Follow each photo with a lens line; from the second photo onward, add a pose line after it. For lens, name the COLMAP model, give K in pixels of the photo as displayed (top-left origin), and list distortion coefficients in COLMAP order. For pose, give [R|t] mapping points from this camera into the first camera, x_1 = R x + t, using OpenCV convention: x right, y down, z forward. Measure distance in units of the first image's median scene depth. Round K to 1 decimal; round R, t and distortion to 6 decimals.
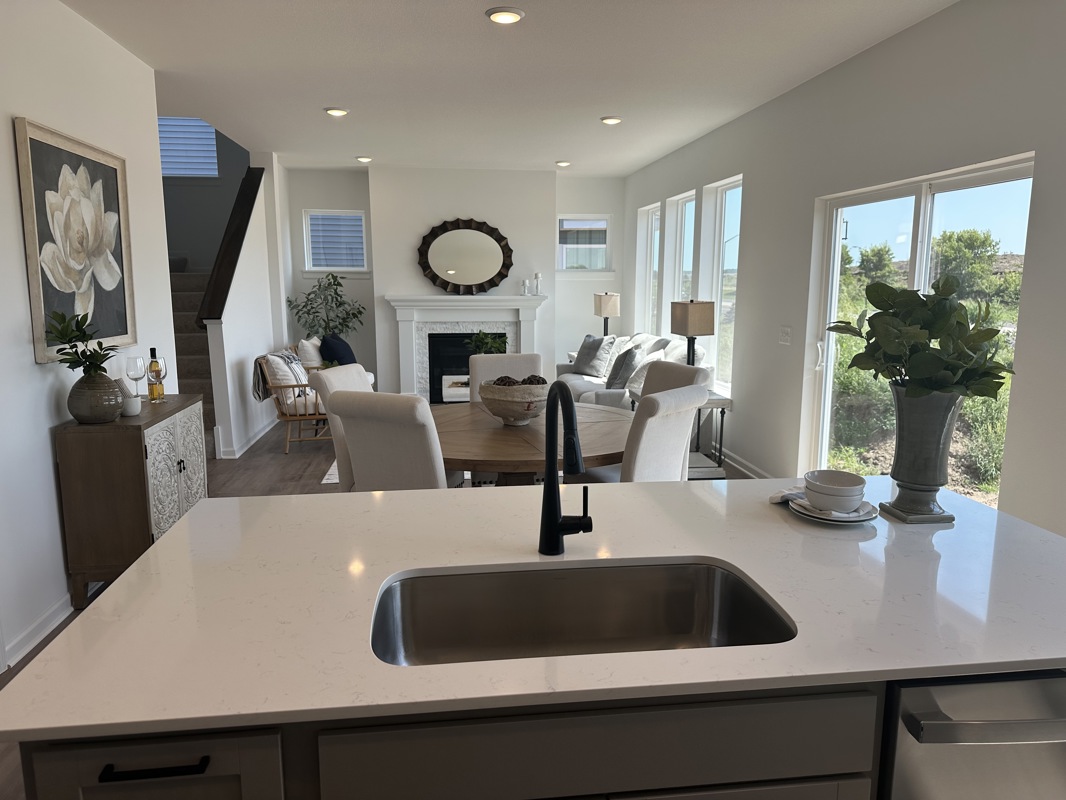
lens RADIAL K [[737.8, 0, 533.0], [0, 737.8, 400.0], [0, 0, 1]] dist [0.149938, -0.199119]
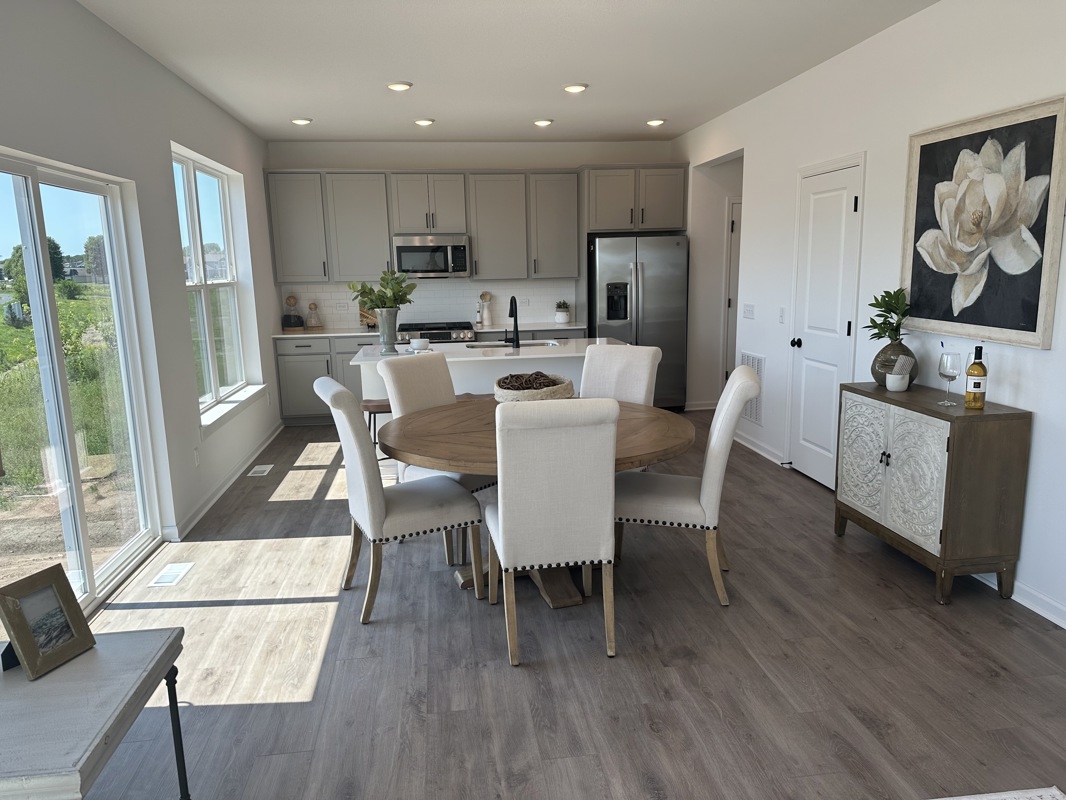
lens RADIAL K [[743.3, 0, 535.3], [0, 743.3, 403.8], [0, 0, 1]] dist [0.070044, -0.095344]
pose [[-0.999771, 0.021369, 0.001461, -0.010407], [0.020595, 0.940306, 0.339706, -0.136545], [0.005886, 0.339658, -0.940531, 0.822120]]
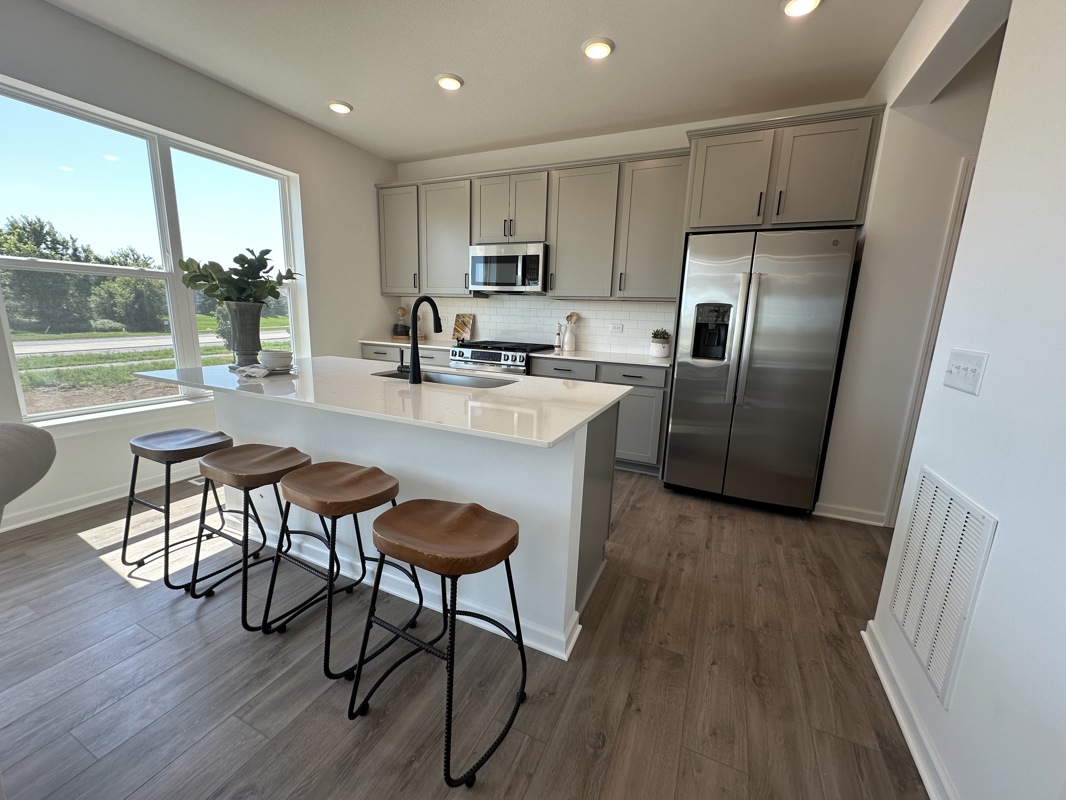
lens RADIAL K [[423.0, 0, 533.0], [0, 423.0, 400.0], [0, 0, 1]] dist [-0.004348, 0.000514]
pose [[-0.846277, -0.134600, 0.515459, -0.161613], [0.052036, 0.942045, 0.331426, -0.022983], [-0.530196, 0.307300, -0.790227, 0.334360]]
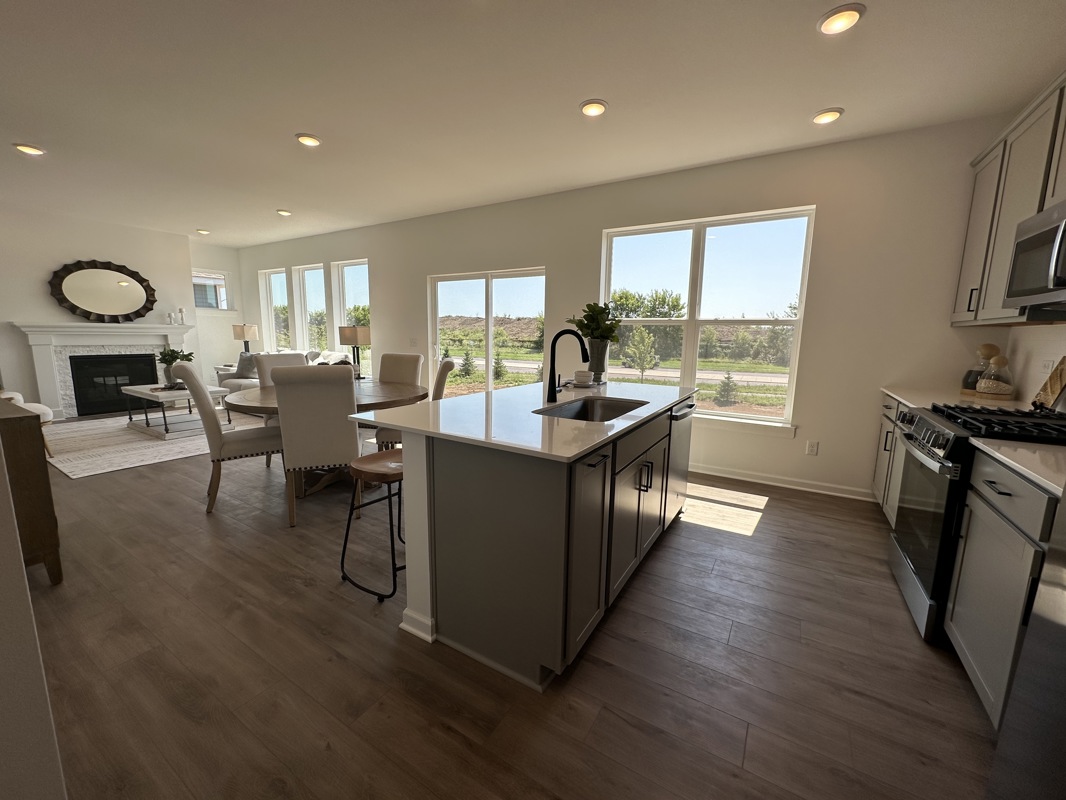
lens RADIAL K [[423.0, 0, 533.0], [0, 423.0, 400.0], [0, 0, 1]] dist [-0.004348, 0.000514]
pose [[0.627373, -0.110830, 0.770792, -0.205479], [0.108742, 0.992591, 0.054213, 0.021946], [-0.771089, 0.049806, 0.634776, 0.030324]]
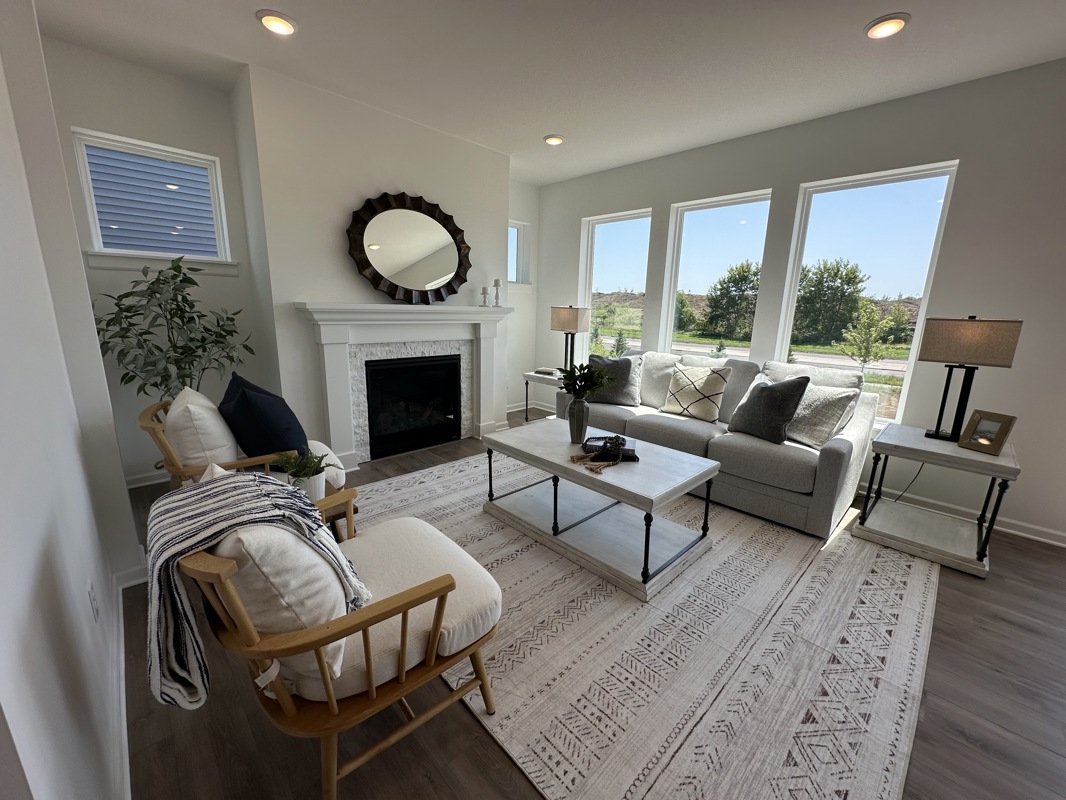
lens RADIAL K [[426.2, 0, 536.4], [0, 426.2, 401.3], [0, 0, 1]] dist [-0.002024, 0.000382]
pose [[0.797062, -0.110693, 0.593666, -0.256983], [0.071561, 0.993444, 0.089156, -0.078184], [-0.599642, -0.028579, 0.799758, 0.605766]]
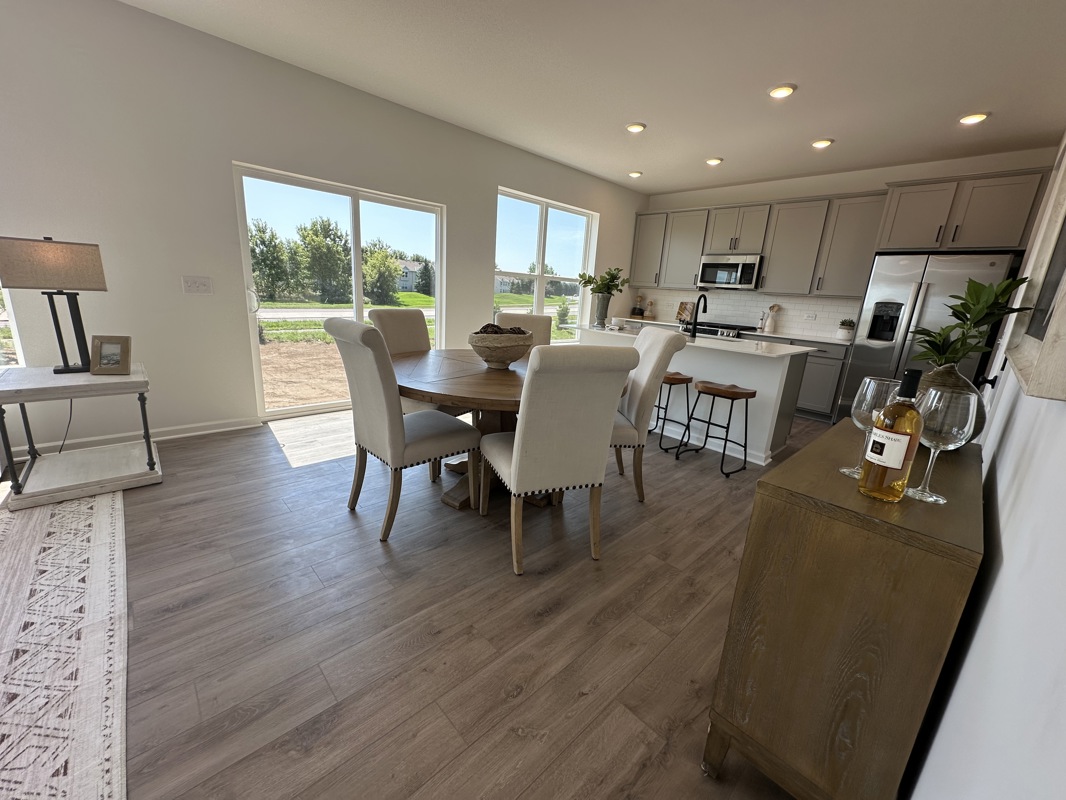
lens RADIAL K [[423.0, 0, 533.0], [0, 423.0, 400.0], [0, 0, 1]] dist [-0.004348, 0.000514]
pose [[-0.588246, -0.239205, 0.772494, -0.256488], [0.066800, 0.937613, 0.341202, -0.062914], [-0.805918, 0.252314, -0.535569, 0.582397]]
